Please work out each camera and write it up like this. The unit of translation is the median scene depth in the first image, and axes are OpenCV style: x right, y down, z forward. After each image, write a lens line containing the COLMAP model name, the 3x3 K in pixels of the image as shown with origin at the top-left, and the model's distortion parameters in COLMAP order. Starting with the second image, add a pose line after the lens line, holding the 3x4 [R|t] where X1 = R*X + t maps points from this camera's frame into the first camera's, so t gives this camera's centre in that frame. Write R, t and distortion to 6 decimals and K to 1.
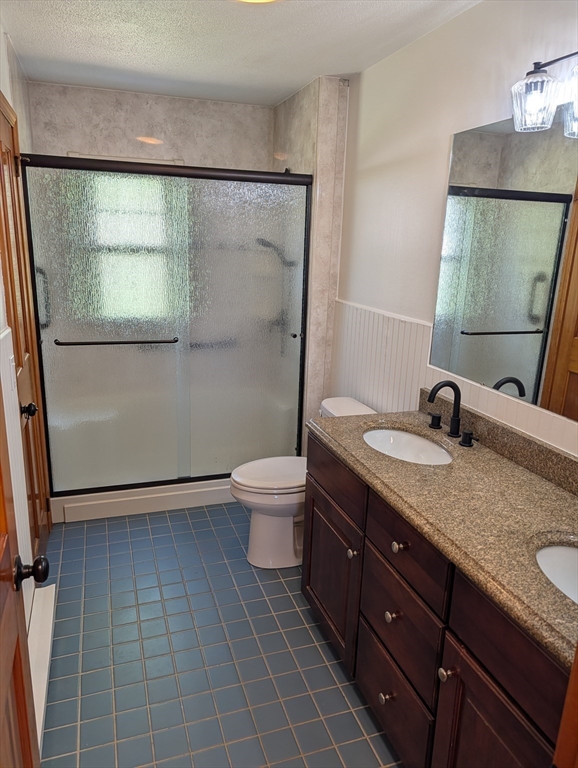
lens RADIAL K [[549.3, 0, 289.0], [0, 549.3, 384.0], [0, 0, 1]] dist [0.044786, -0.054929]
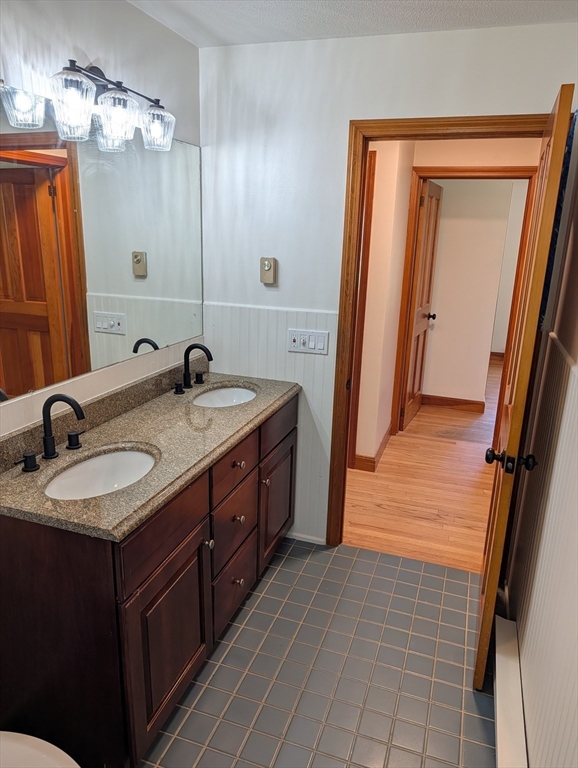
lens RADIAL K [[549.3, 0, 289.0], [0, 549.3, 384.0], [0, 0, 1]] dist [0.044786, -0.054929]
pose [[-0.788307, -0.214879, 0.576540, -0.585056], [0.102747, 0.877903, 0.467685, -0.462687], [-0.606642, 0.427917, -0.669979, 1.624900]]
